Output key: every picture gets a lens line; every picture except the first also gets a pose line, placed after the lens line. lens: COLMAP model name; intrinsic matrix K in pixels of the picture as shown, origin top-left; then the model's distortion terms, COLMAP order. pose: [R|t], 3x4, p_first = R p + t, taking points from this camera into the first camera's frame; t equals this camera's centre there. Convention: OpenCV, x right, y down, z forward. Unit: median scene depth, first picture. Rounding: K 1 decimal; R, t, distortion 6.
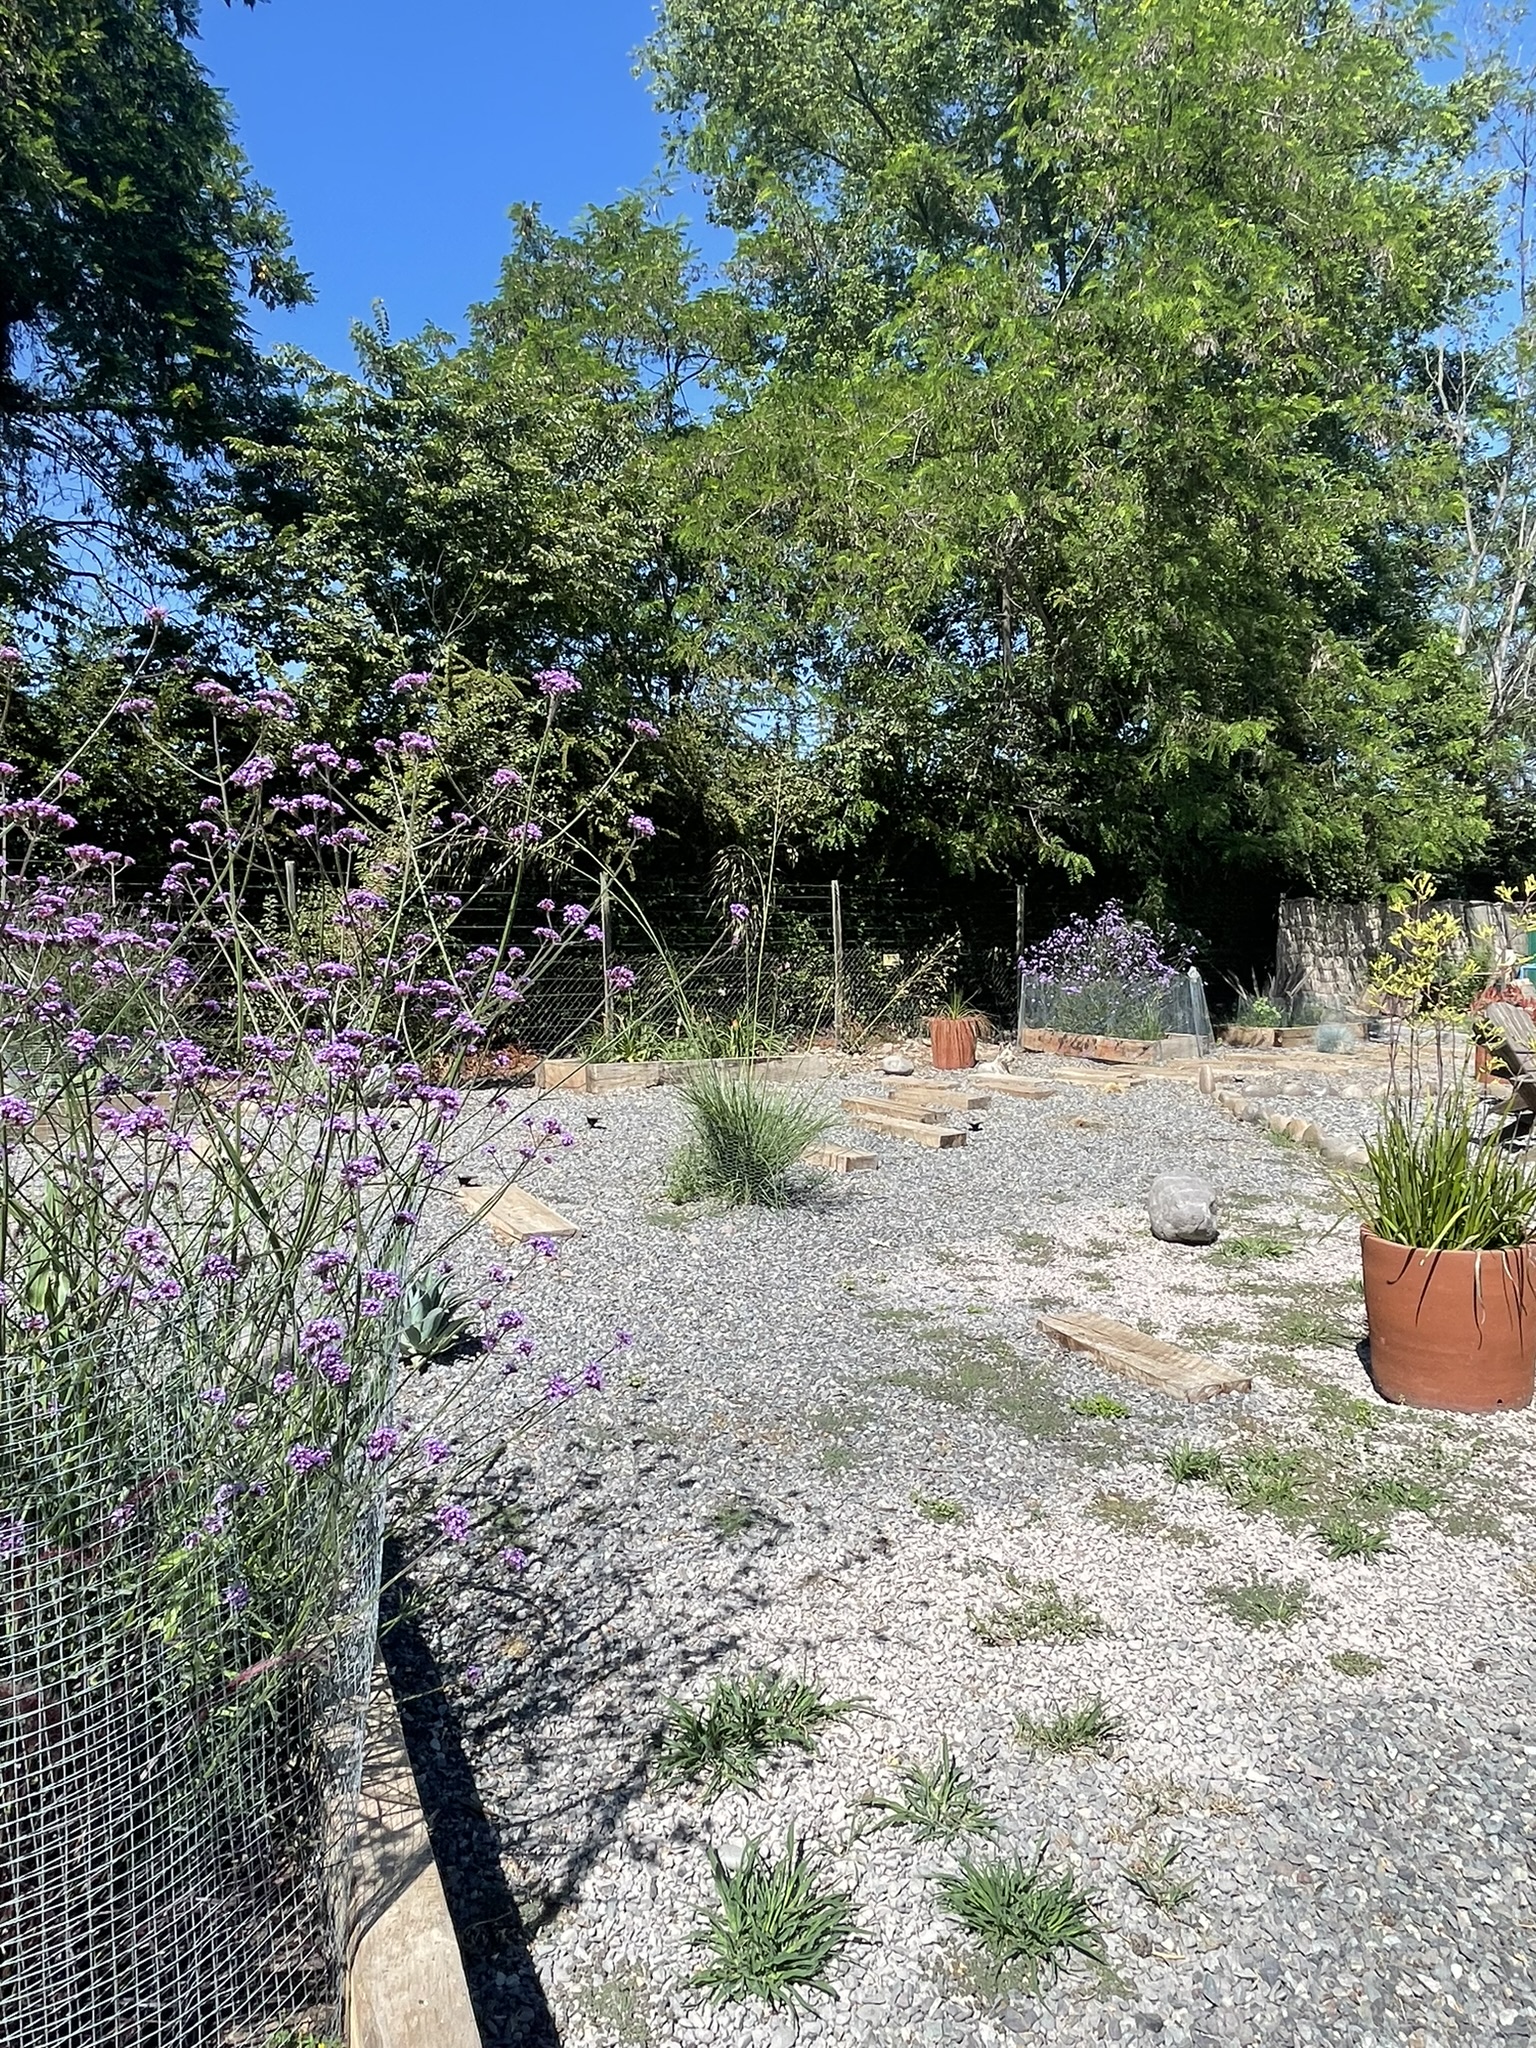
lens RADIAL K [[1234.2, 0, 768.0], [0, 1234.2, 1024.0], [0, 0, 1]] dist [-0.047644, -0.000280]
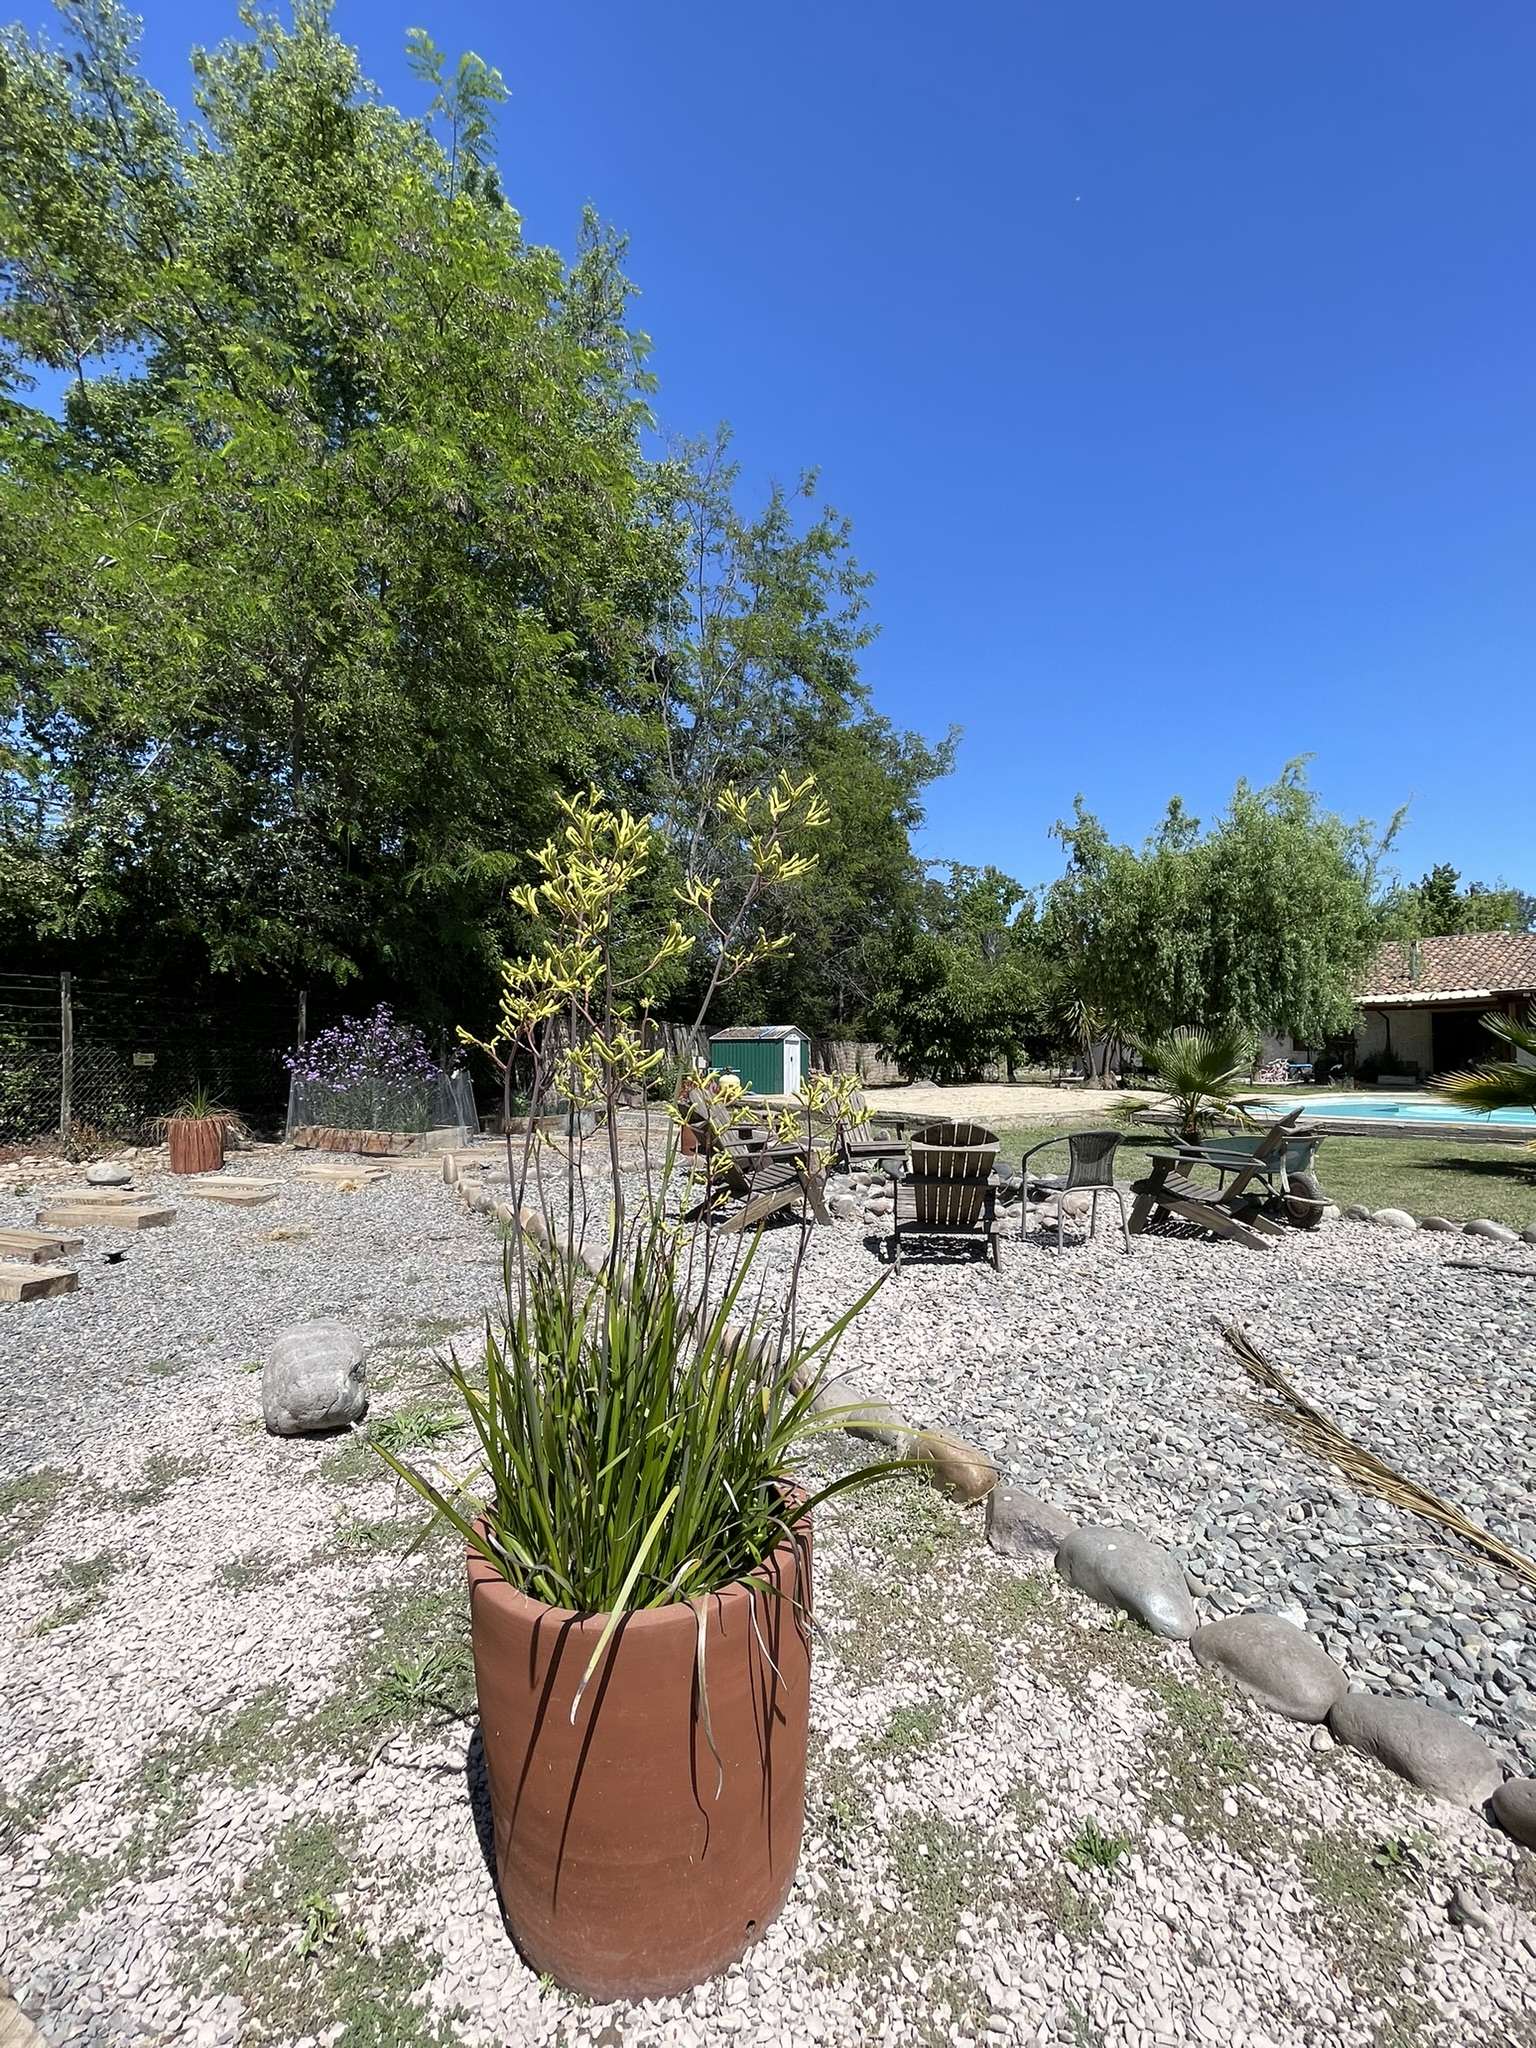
lens RADIAL K [[895.0, 0, 768.0], [0, 895.0, 1024.0], [0, 0, 1]] dist [-0.000080, -0.000002]
pose [[0.811306, 0.025727, 0.584056, 0.097946], [0.035350, 0.995045, -0.092934, 0.002481], [-0.583552, 0.096044, 0.806376, 0.169224]]
